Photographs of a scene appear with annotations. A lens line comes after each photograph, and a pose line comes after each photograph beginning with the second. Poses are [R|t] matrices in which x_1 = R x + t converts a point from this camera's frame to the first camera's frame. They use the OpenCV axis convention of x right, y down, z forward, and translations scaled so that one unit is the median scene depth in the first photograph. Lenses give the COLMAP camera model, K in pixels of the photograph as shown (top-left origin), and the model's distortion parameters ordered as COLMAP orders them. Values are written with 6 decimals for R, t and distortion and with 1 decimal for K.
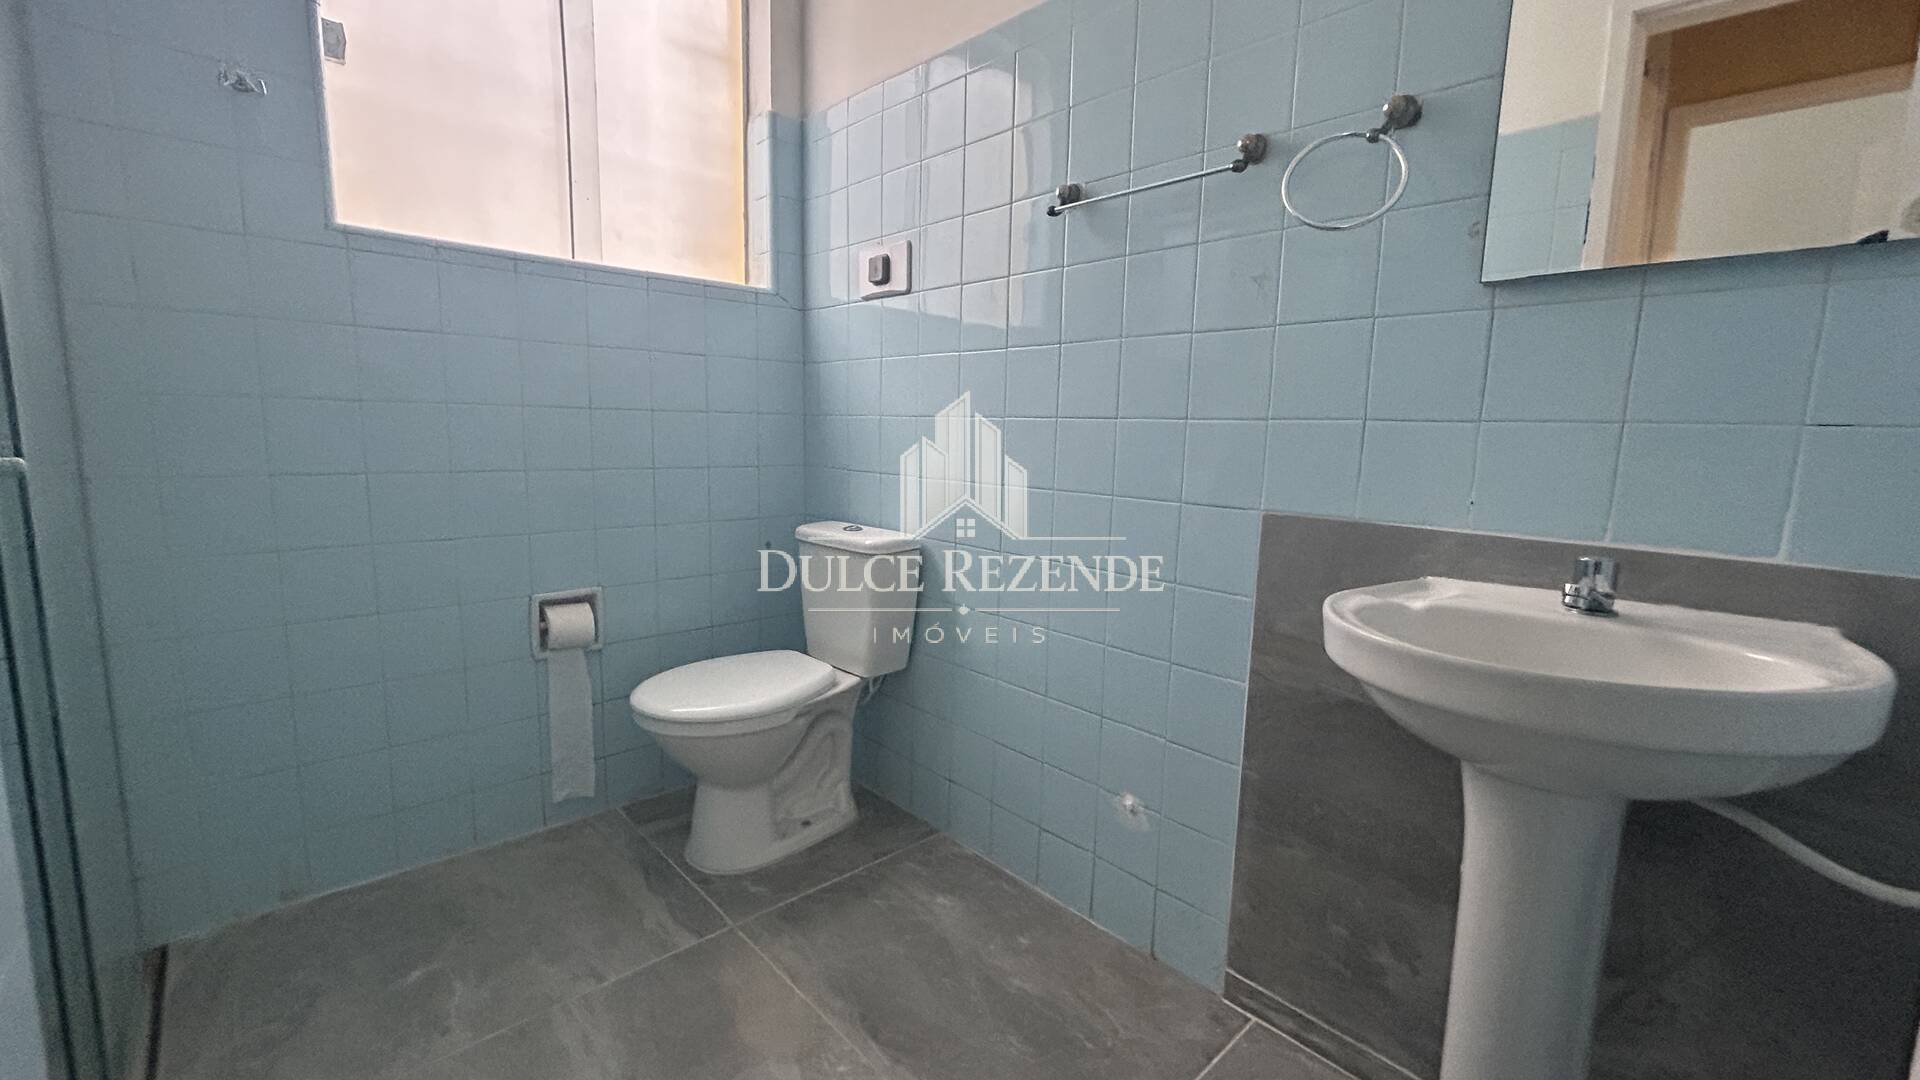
lens RADIAL K [[777.4, 0, 949.5], [0, 777.4, 538.2], [0, 0, 1]] dist [-0.002815, 0.000939]
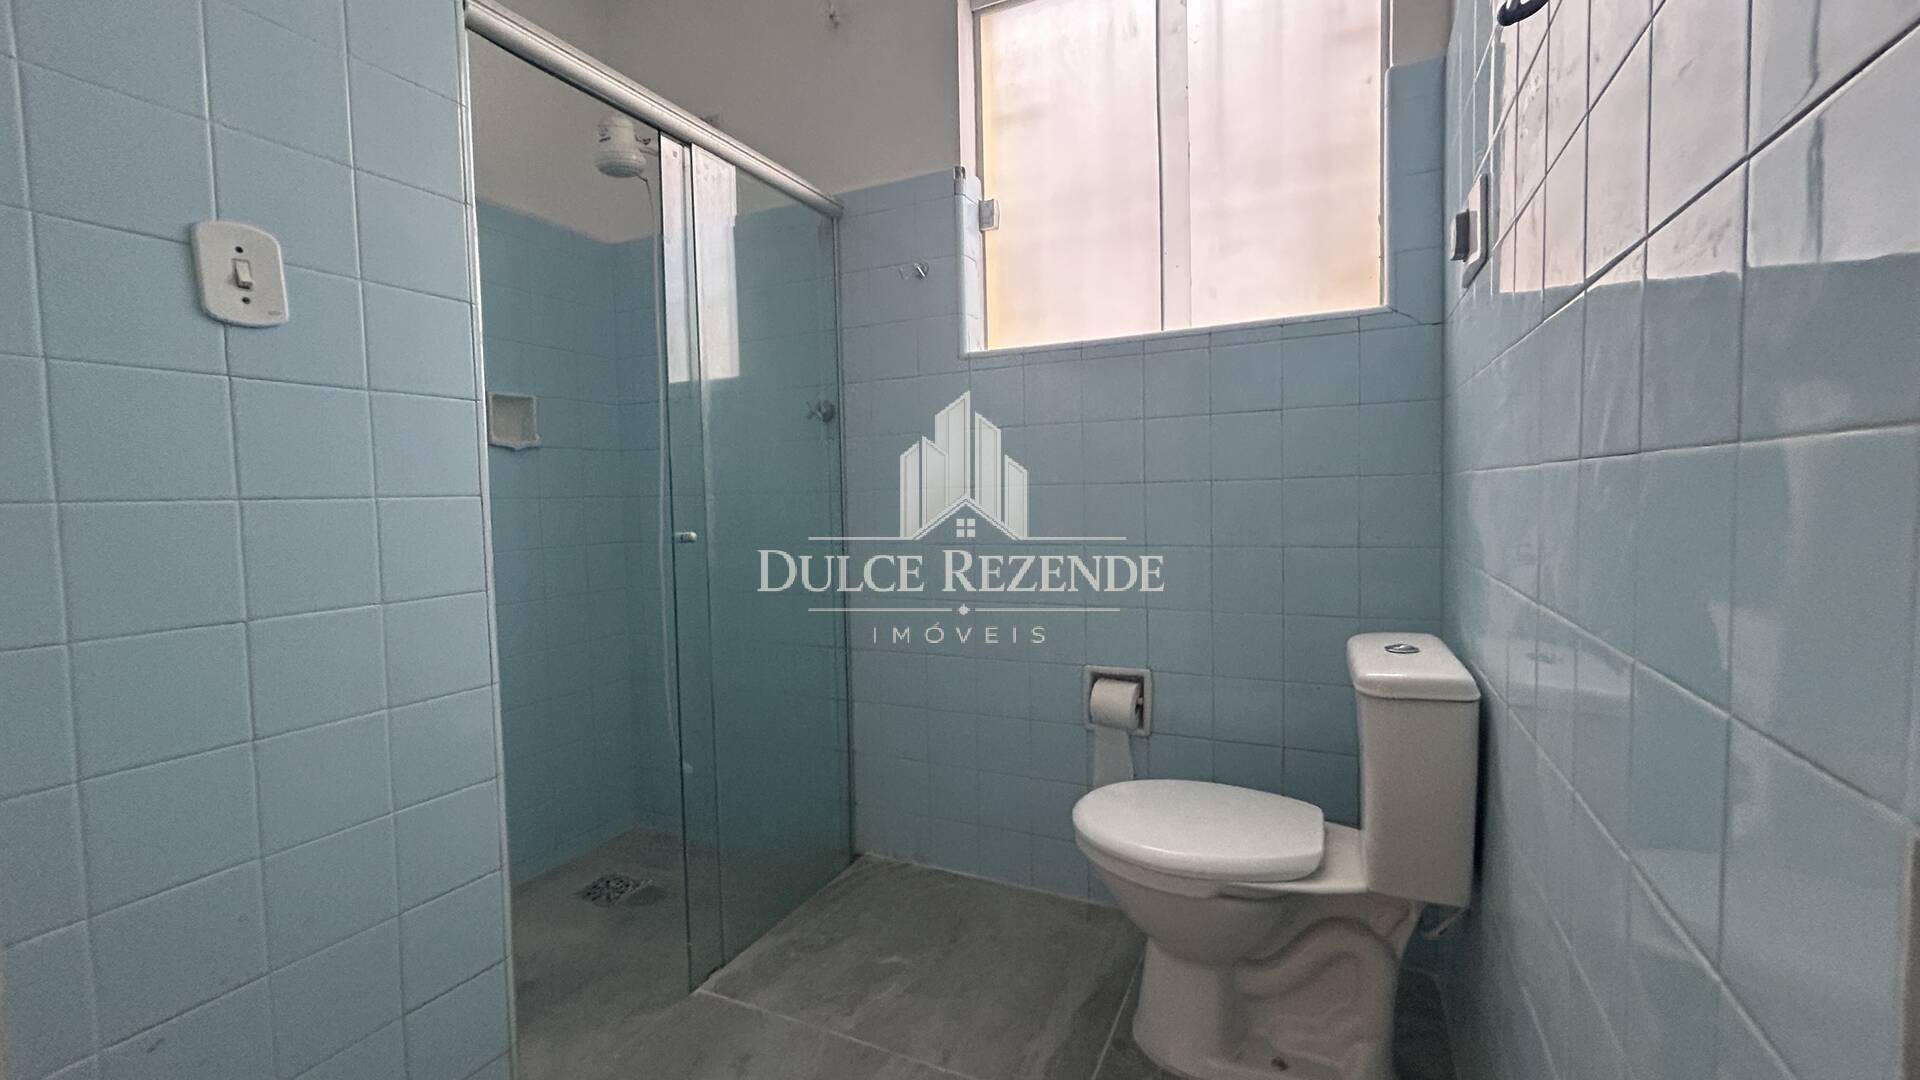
lens RADIAL K [[777.4, 0, 958.6], [0, 777.4, 533.5], [0, 0, 1]] dist [-0.002815, 0.000939]
pose [[0.372017, 0.017241, -0.928066, 0.343955], [-0.098301, 0.994937, -0.020921, -0.060503], [0.923006, 0.099013, 0.371828, 0.432752]]
